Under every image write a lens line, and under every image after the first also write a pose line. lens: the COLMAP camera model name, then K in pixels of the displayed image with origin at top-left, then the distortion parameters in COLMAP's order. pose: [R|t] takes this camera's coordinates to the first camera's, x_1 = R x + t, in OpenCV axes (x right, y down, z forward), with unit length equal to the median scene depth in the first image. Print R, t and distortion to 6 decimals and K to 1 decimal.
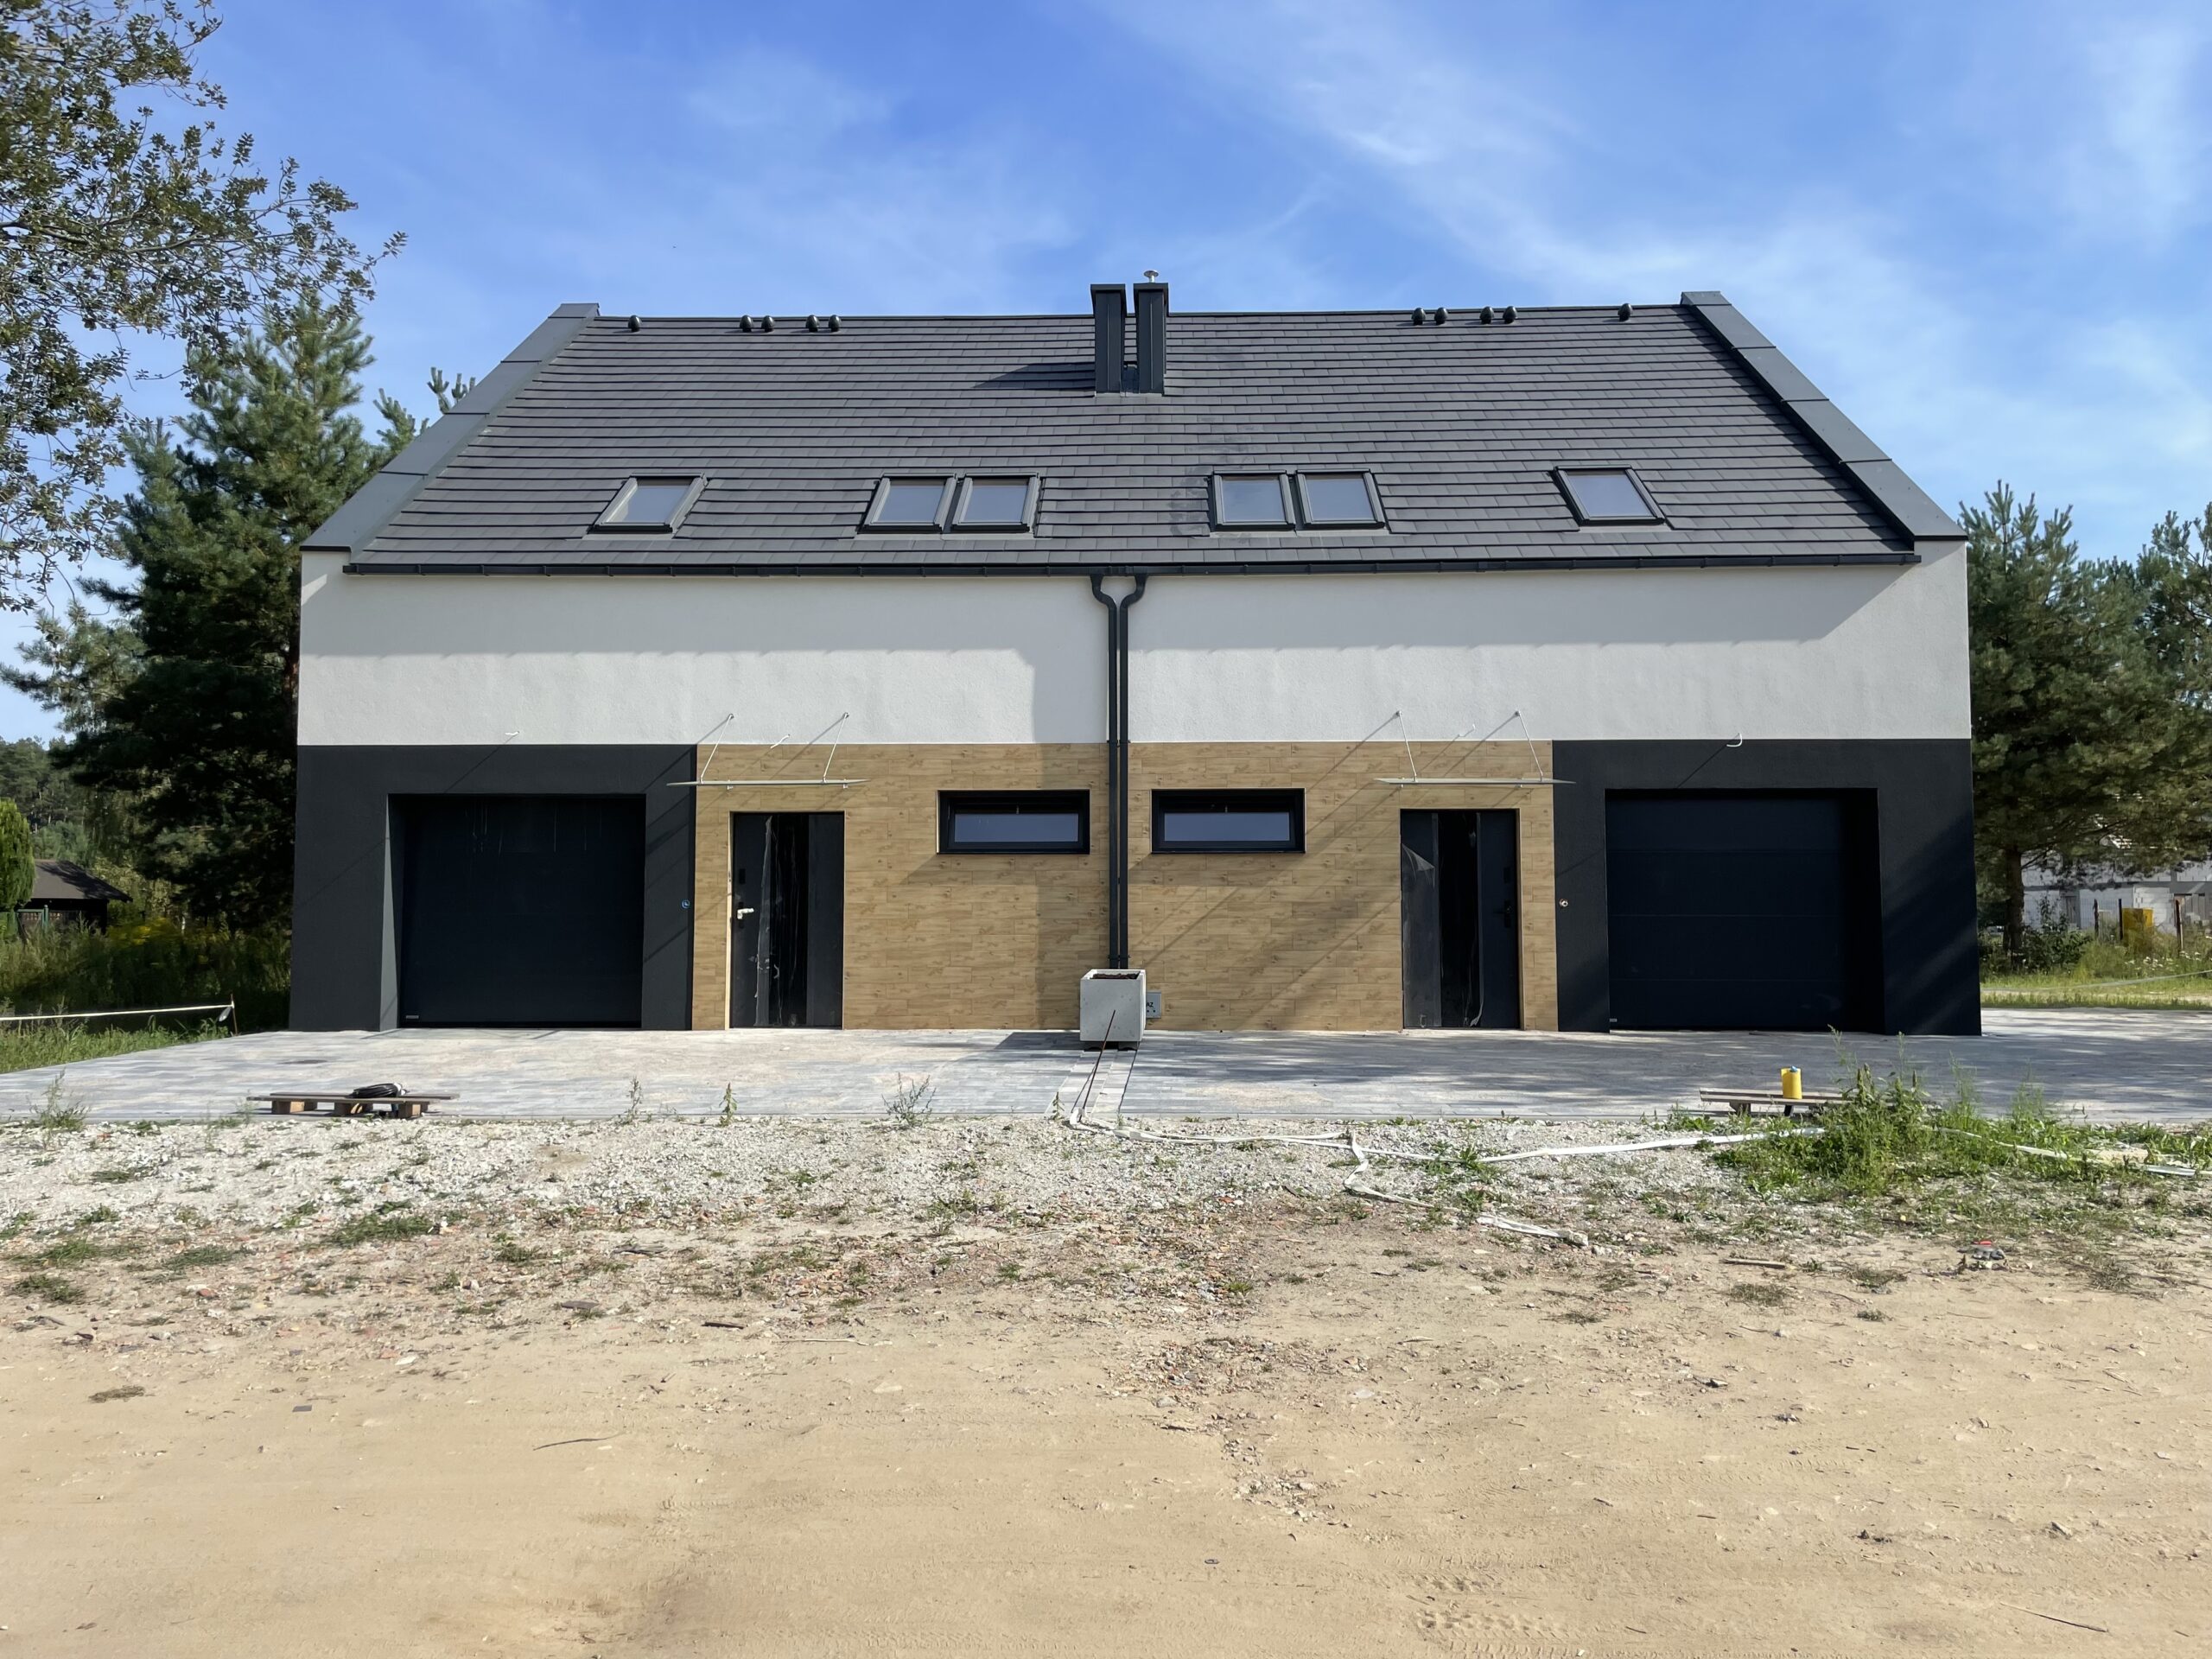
lens RADIAL K [[1657.2, 0, 1110.3], [0, 1657.2, 863.7], [0, 0, 1]] dist [0.022216, -0.009673]
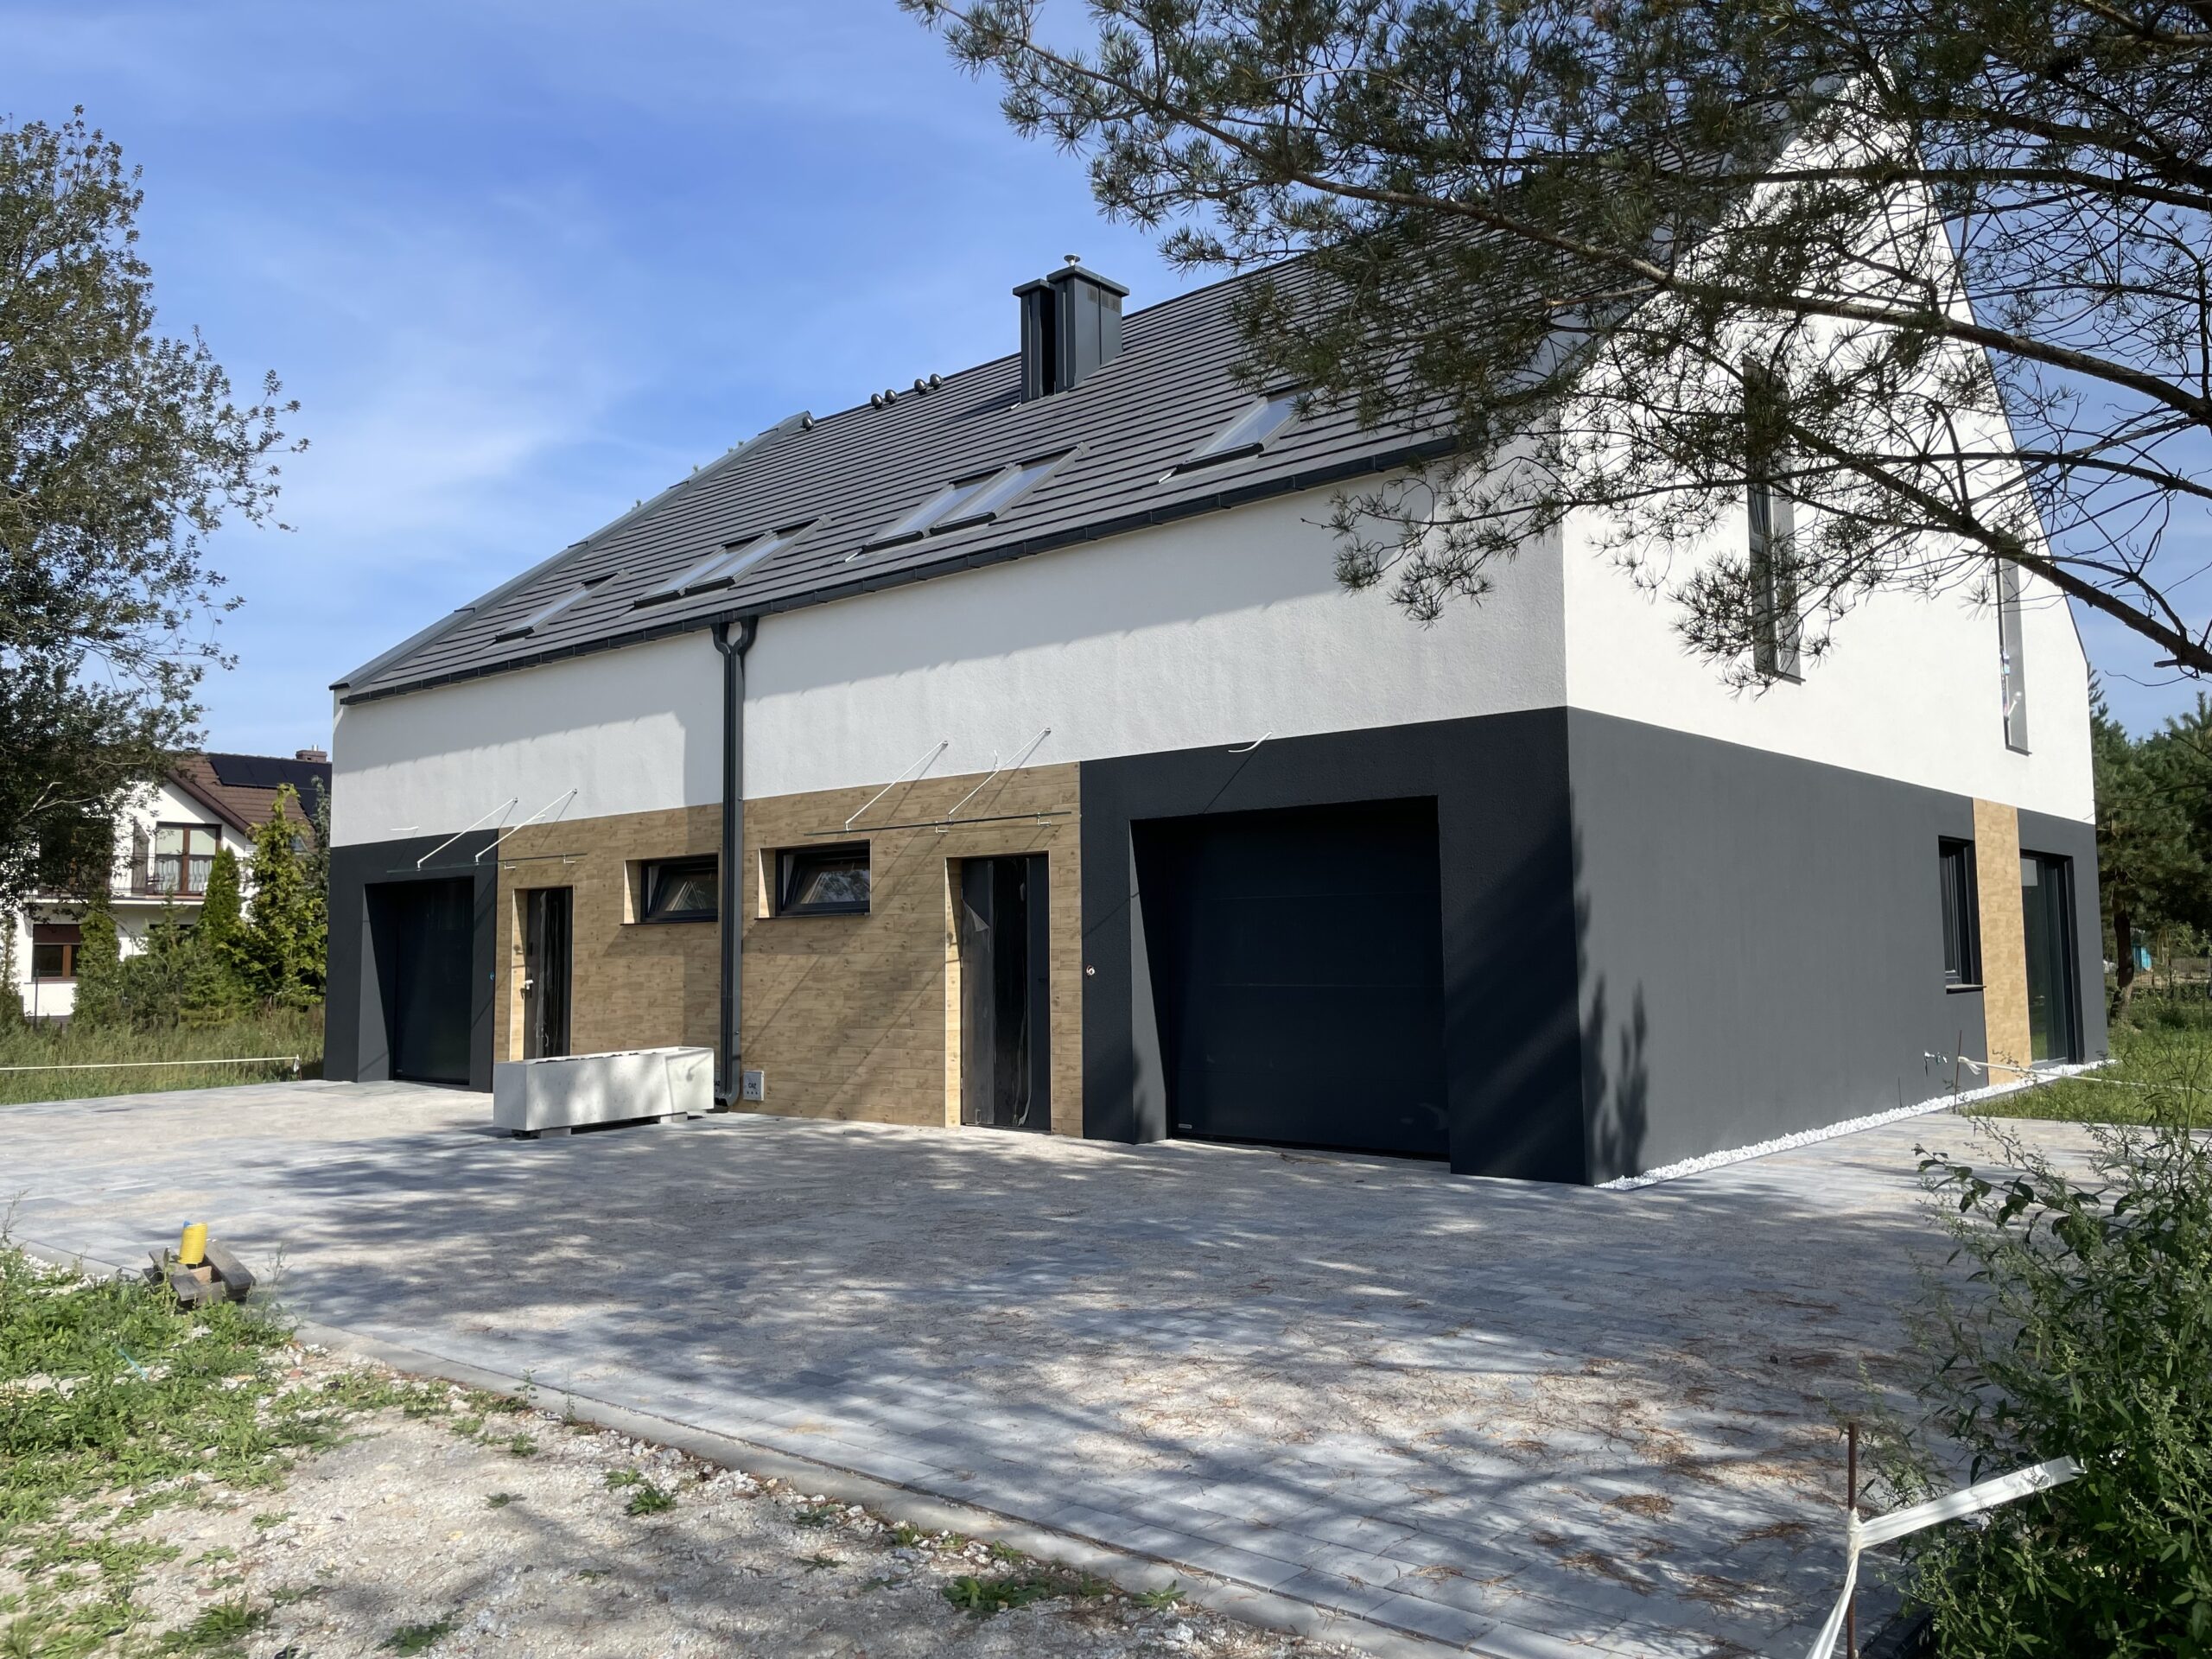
lens RADIAL K [[1653.5, 0, 1106.0], [0, 1653.5, 829.5], [0, 0, 1]] dist [0.057993, -0.003878]
pose [[0.803209, -0.058428, -0.592825, 0.727054], [0.040584, 0.998233, -0.043399, -0.008205], [0.594314, 0.010799, 0.804161, 0.379259]]
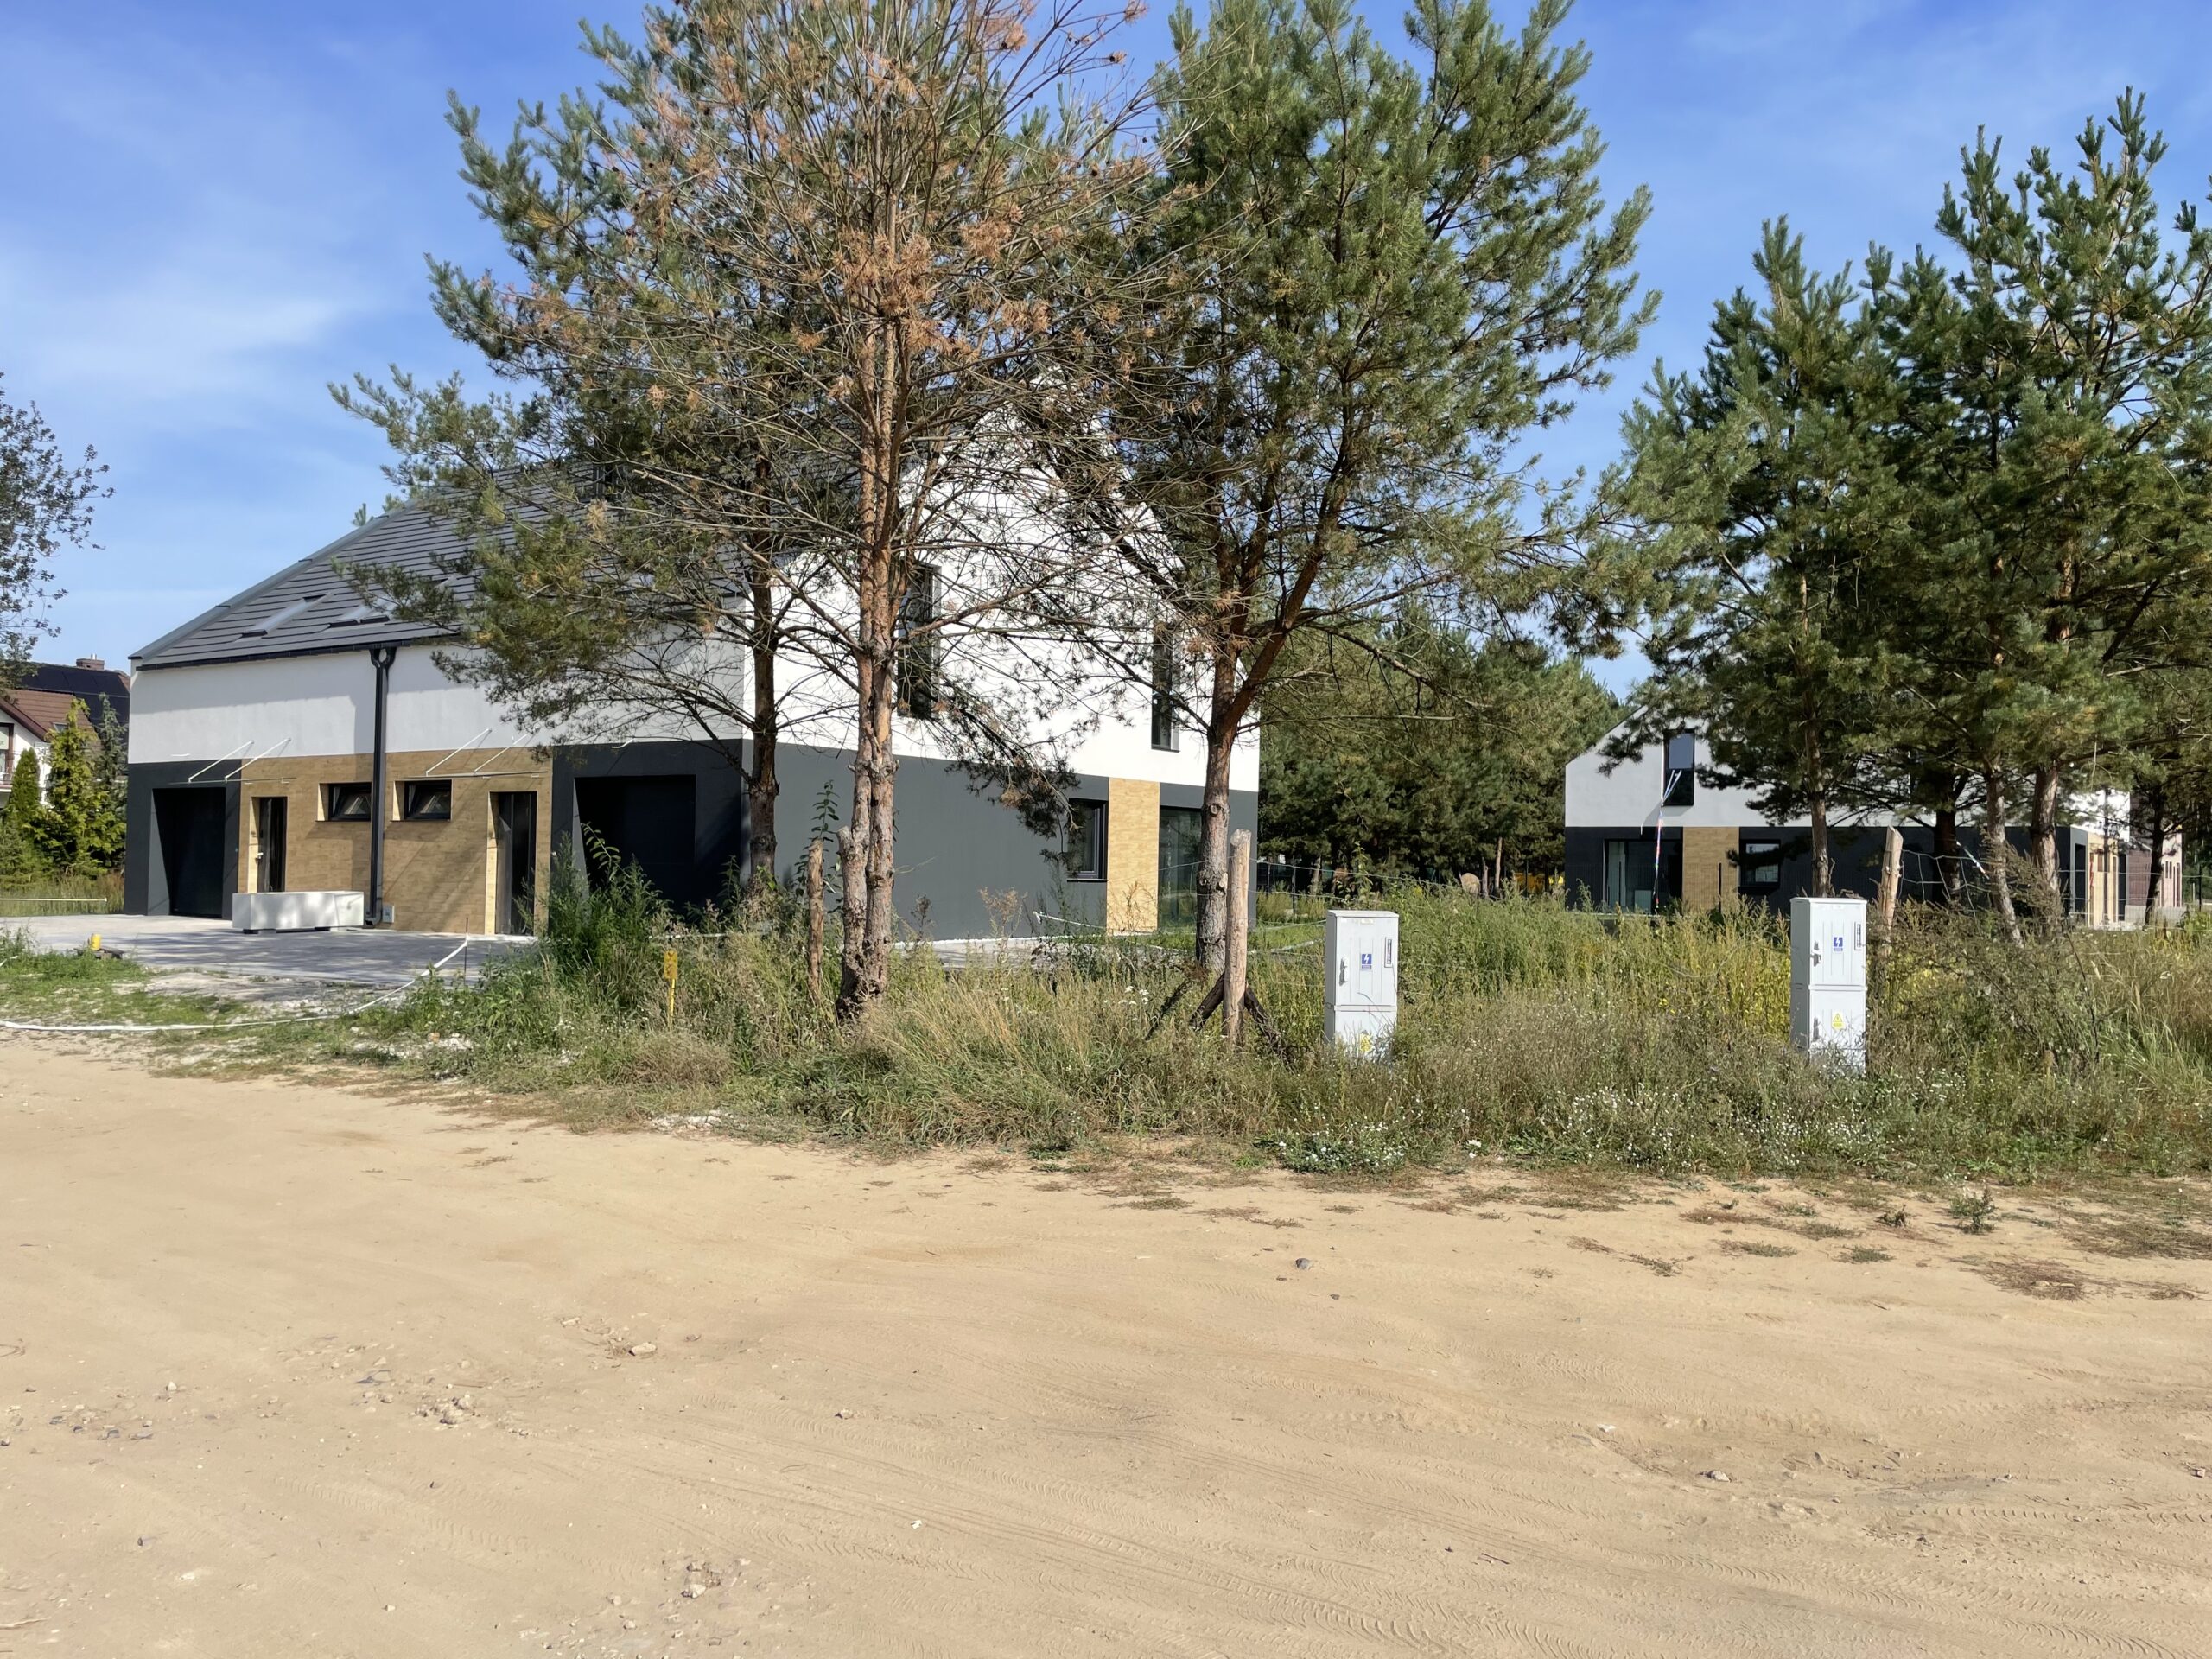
lens RADIAL K [[1657.2, 0, 1110.3], [0, 1657.2, 863.7], [0, 0, 1]] dist [0.022216, -0.009673]
pose [[0.867348, 0.010982, -0.497581, 1.438669], [0.003851, 0.999579, 0.028775, -0.008552], [0.497687, -0.026874, 0.866940, -0.055010]]
